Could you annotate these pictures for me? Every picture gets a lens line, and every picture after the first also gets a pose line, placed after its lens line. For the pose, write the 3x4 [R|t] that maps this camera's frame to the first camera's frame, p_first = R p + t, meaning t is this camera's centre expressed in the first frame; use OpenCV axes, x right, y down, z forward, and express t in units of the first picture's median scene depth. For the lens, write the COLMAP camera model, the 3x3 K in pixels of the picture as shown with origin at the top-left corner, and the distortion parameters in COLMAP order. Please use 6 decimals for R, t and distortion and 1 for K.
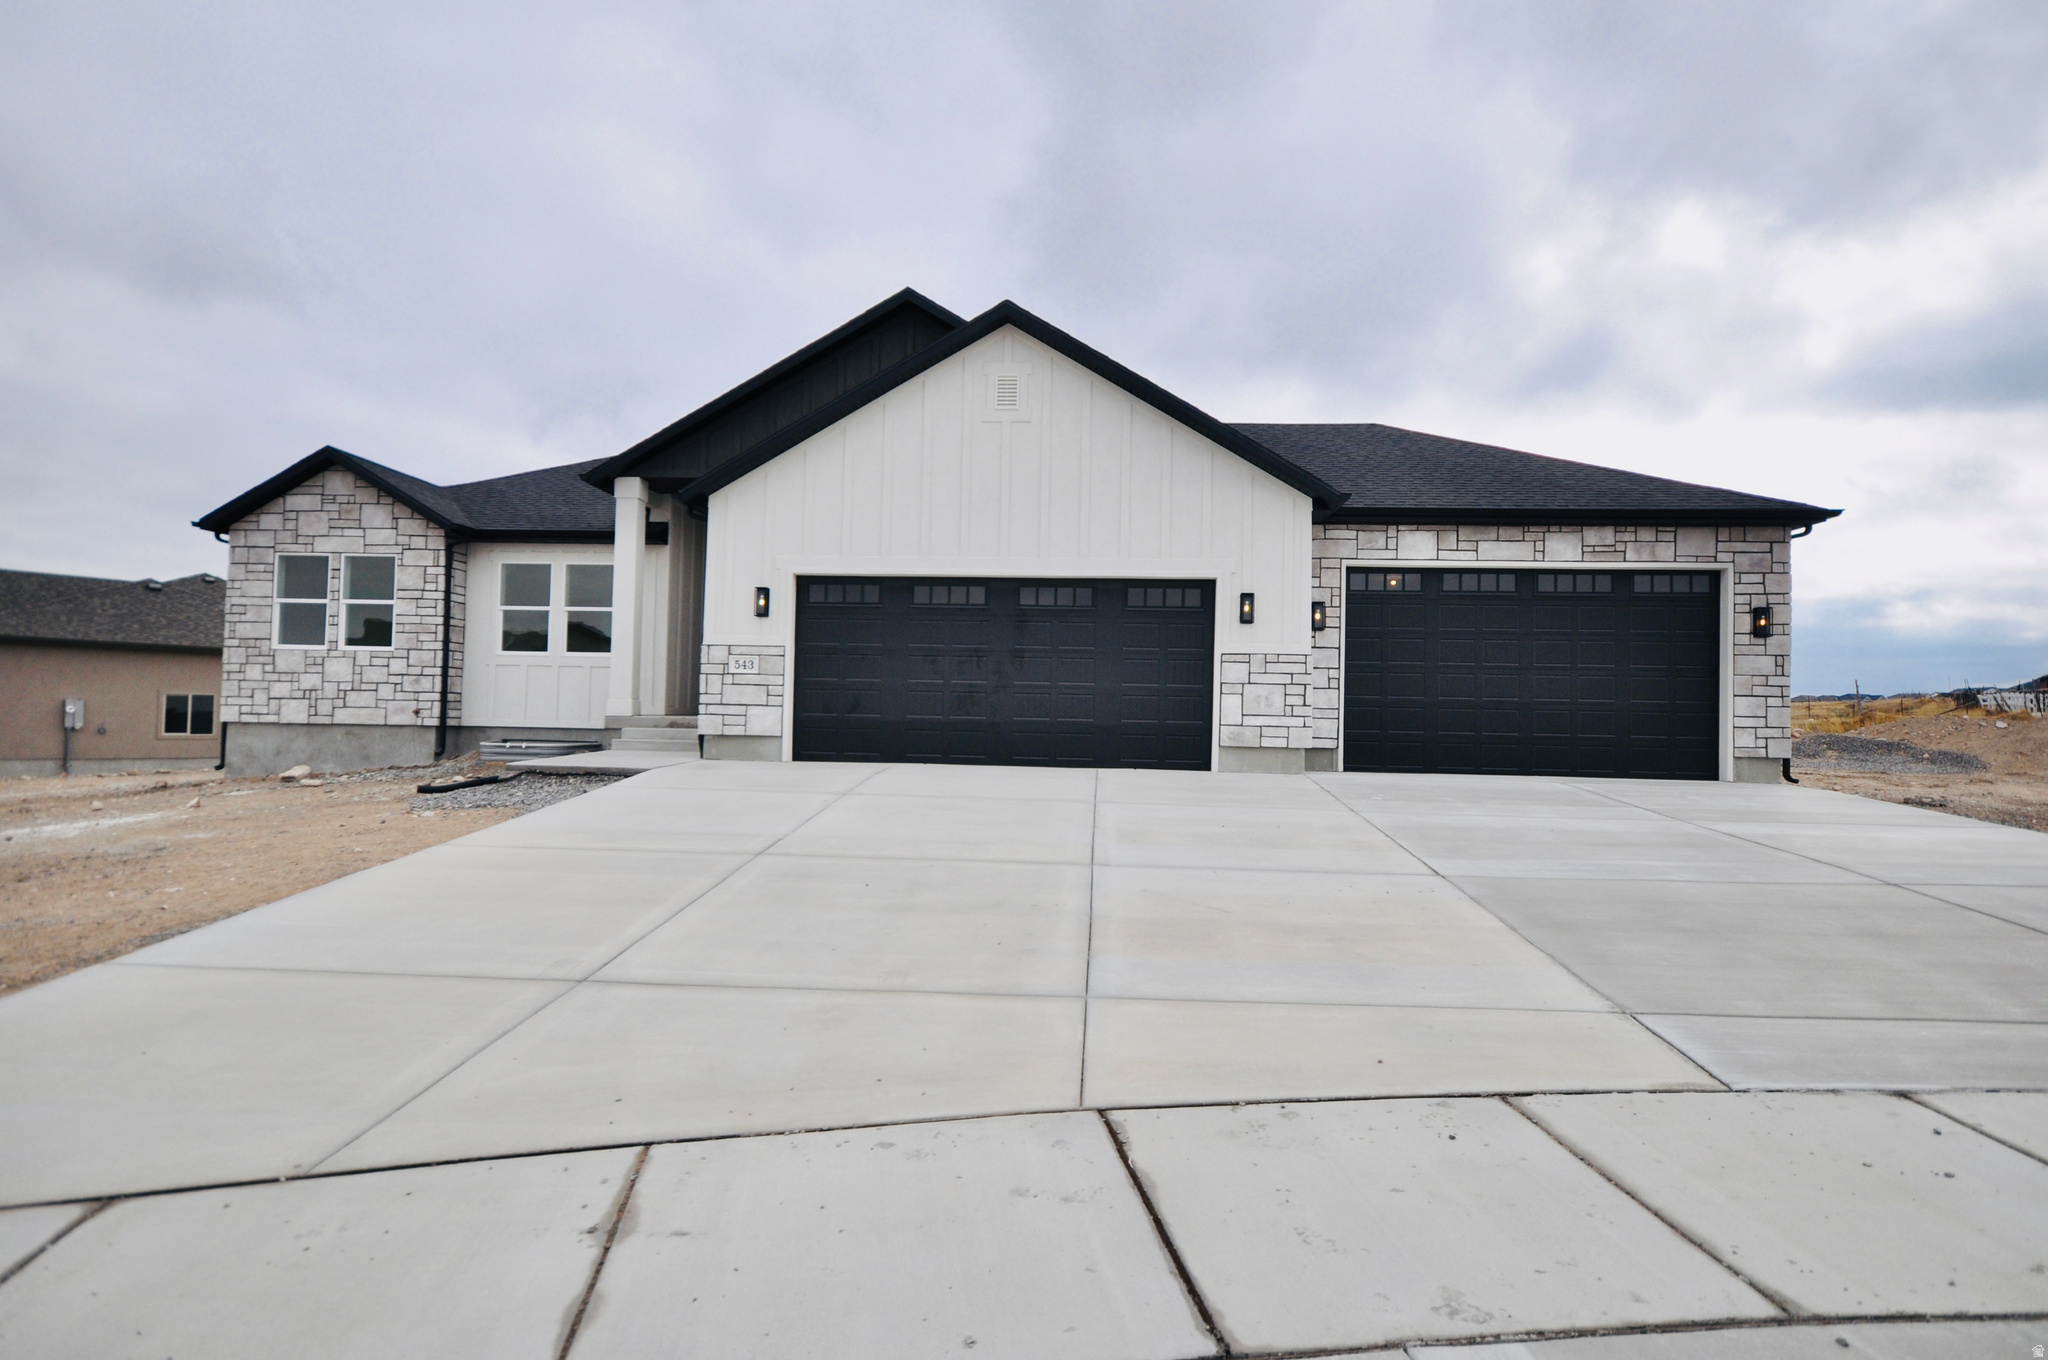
lens RADIAL K [[1091.3, 0, 1028.0], [0, 1091.3, 680.5], [0, 0, 1]] dist [0.014030, 0.001135]
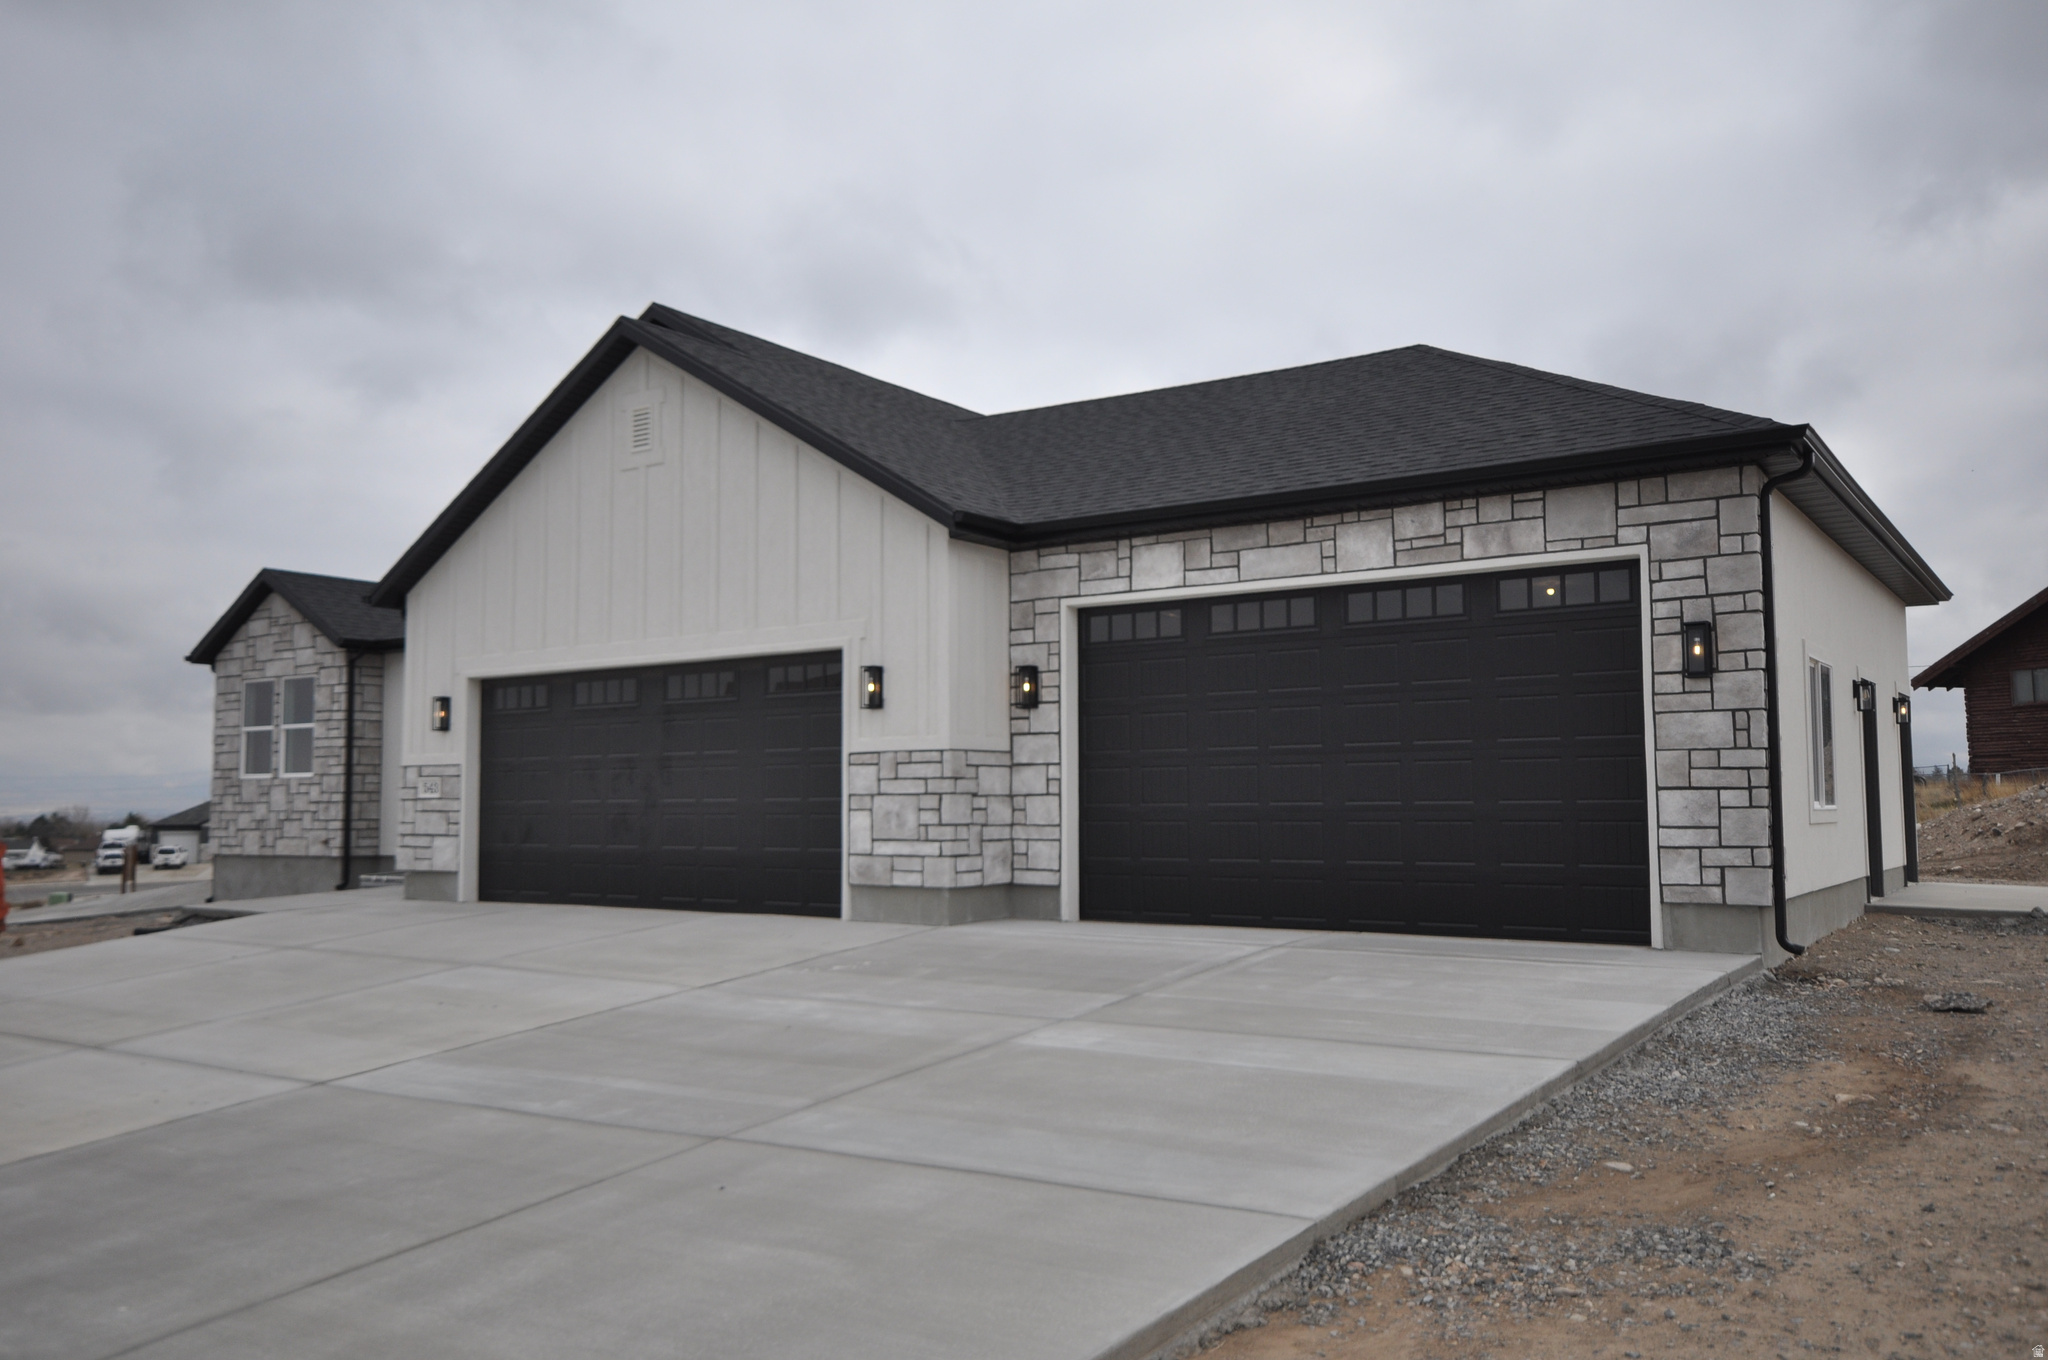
lens RADIAL K [[1601.3, 0, 1023.2], [0, 1601.3, 677.3], [0, 0, 1]] dist [0.006394, -0.001311]
pose [[0.854465, -0.066491, -0.515236, 0.778903], [0.043745, 0.997462, -0.056176, -0.010027], [0.517664, 0.025462, 0.855205, 0.161378]]
